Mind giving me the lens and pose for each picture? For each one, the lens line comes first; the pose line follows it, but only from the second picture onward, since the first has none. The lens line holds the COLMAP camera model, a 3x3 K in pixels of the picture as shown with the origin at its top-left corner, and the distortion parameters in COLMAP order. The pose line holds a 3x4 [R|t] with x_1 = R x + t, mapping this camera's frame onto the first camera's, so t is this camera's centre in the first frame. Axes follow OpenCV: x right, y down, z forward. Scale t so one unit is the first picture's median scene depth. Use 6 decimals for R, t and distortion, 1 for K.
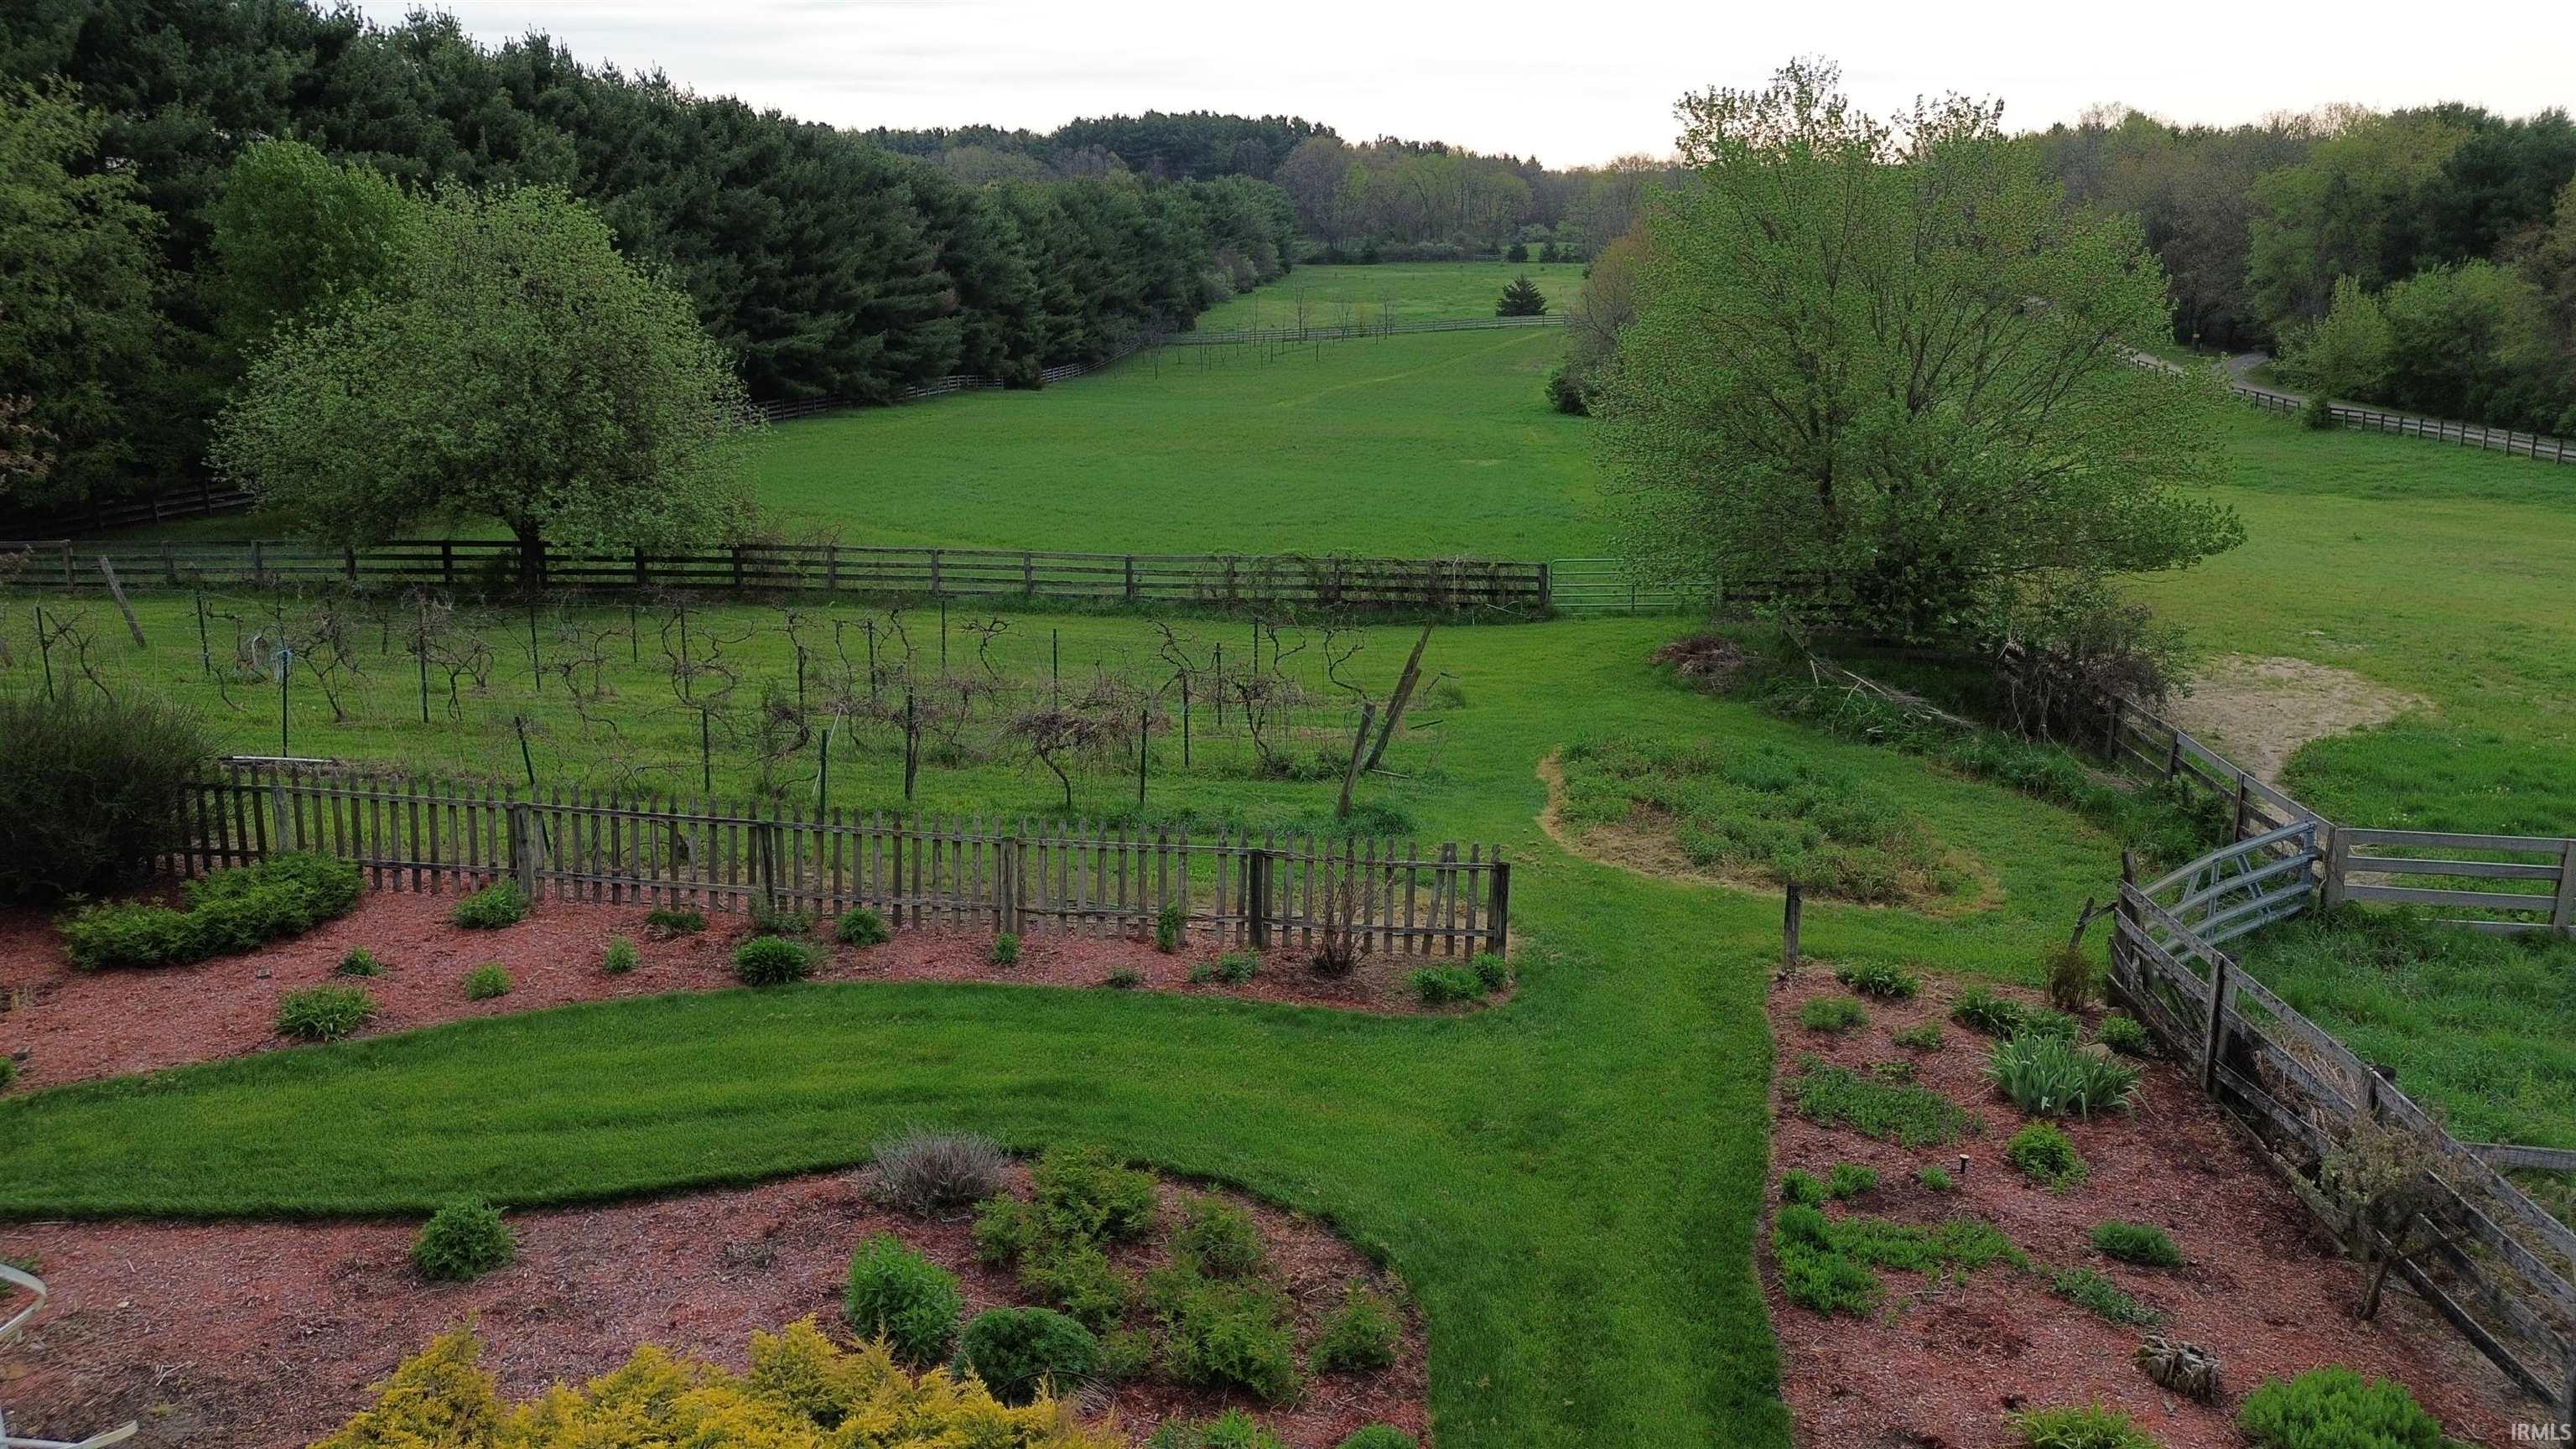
lens RADIAL K [[1871.5, 0, 1288.0], [0, 1871.5, 724.5], [0, 0, 1]] dist [-0.001370, 0.000011]
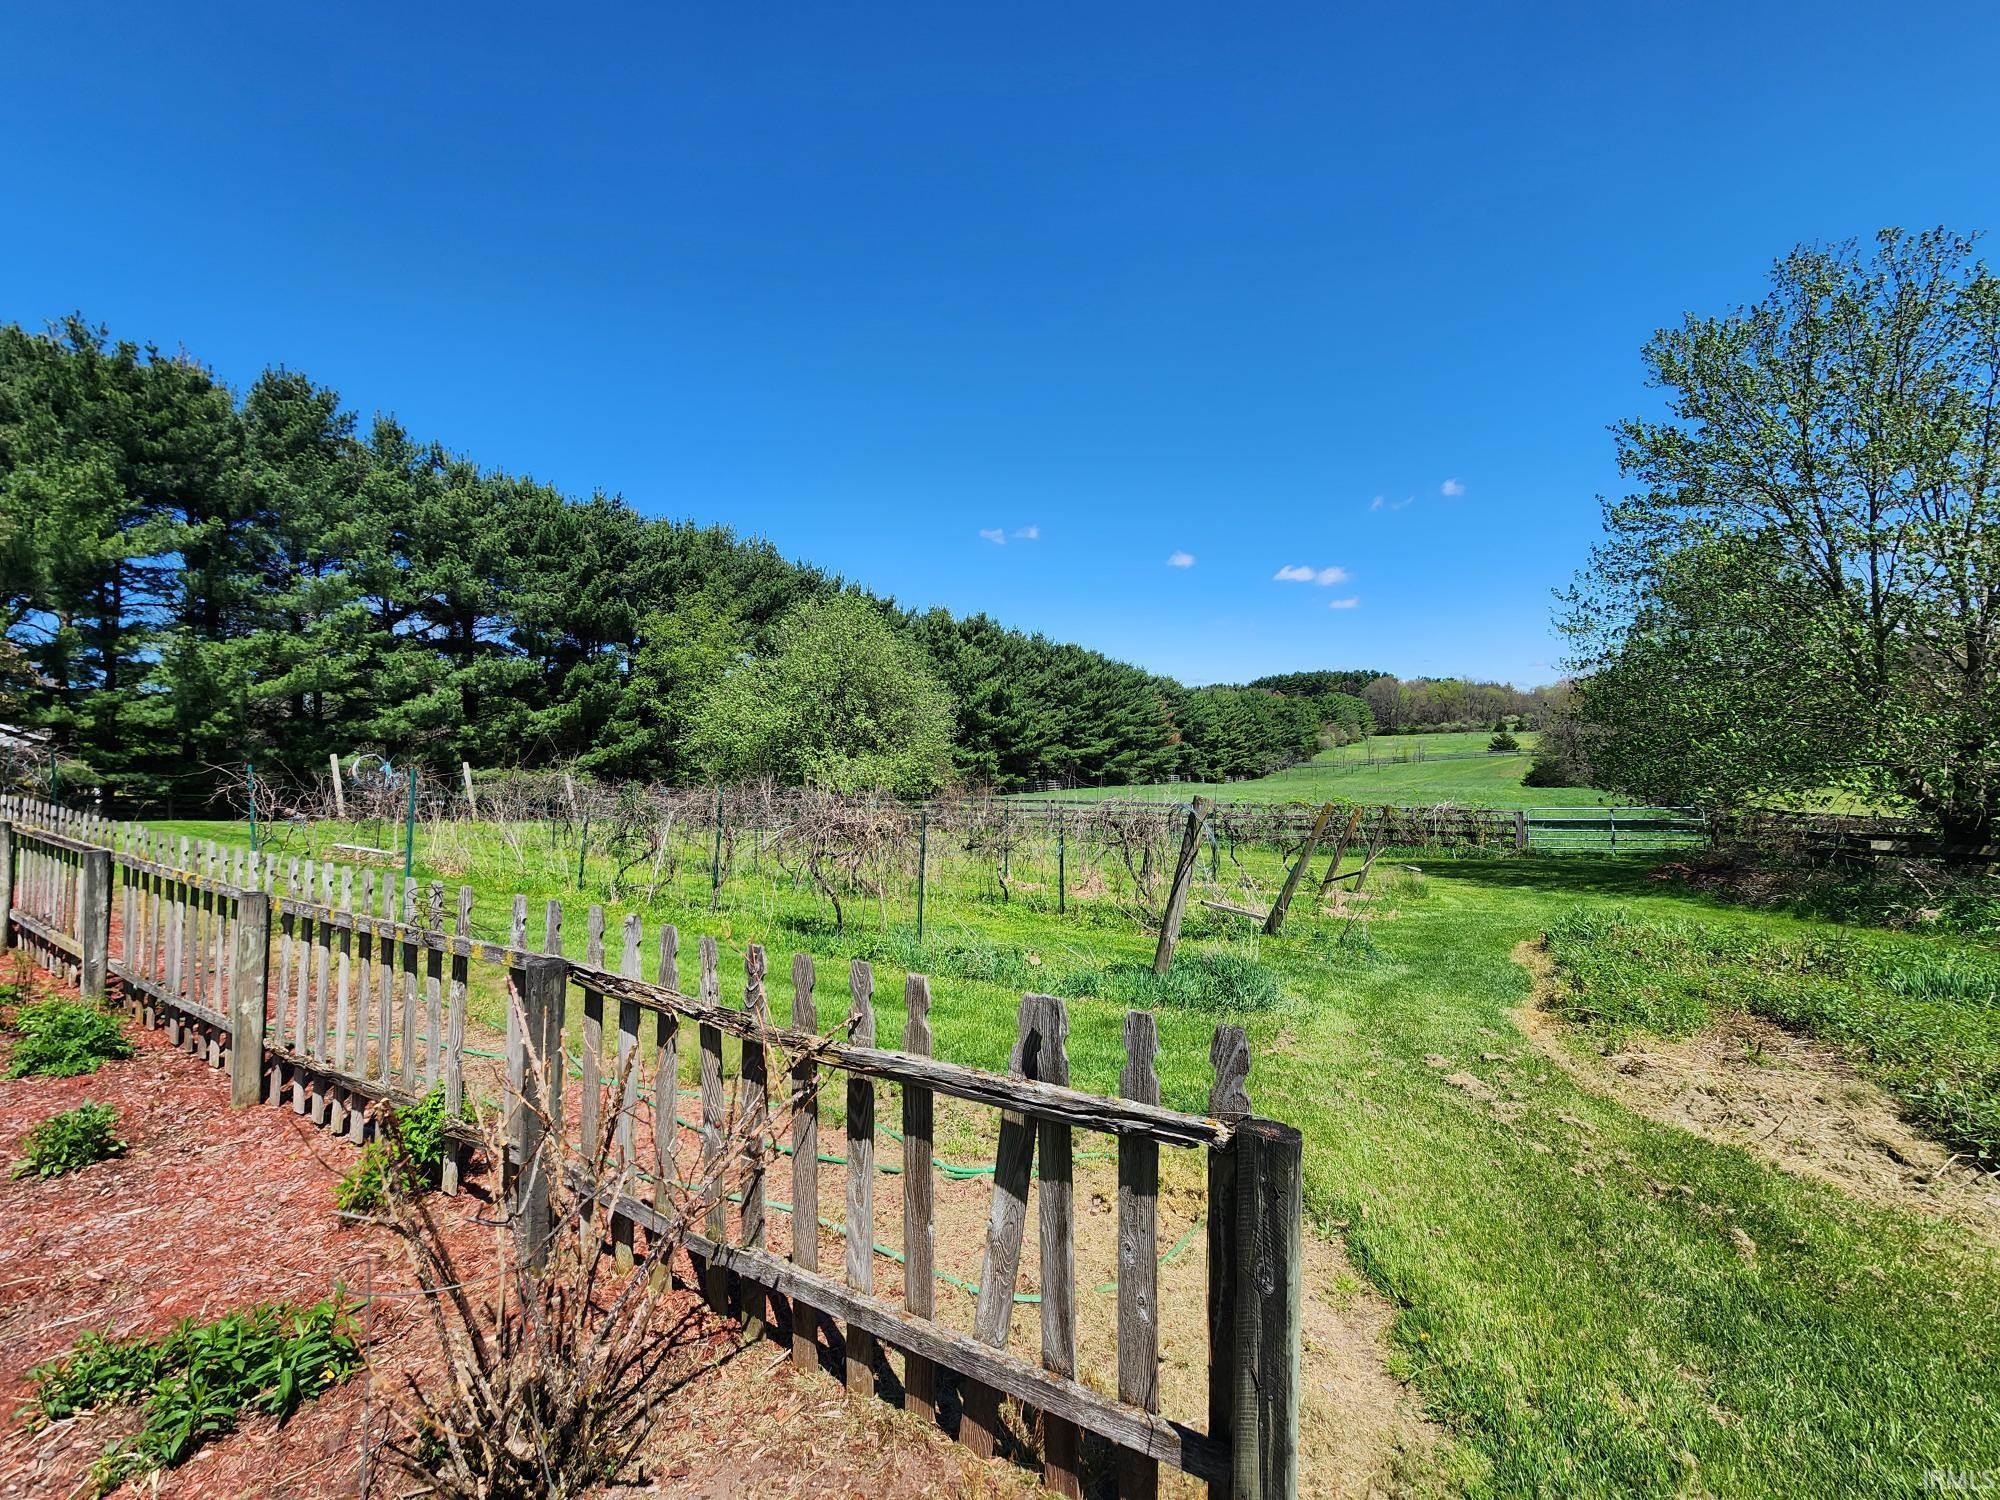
lens RADIAL K [[808.8, 0, 1000.0], [0, 808.8, 750.0], [0, 0, 1]] dist [0.000795, 0.000001]
pose [[0.905382, -0.014973, -0.424333, 0.018876], [-0.092614, 0.968351, -0.231775, 0.008558], [0.414374, 0.249144, 0.875341, 0.135009]]
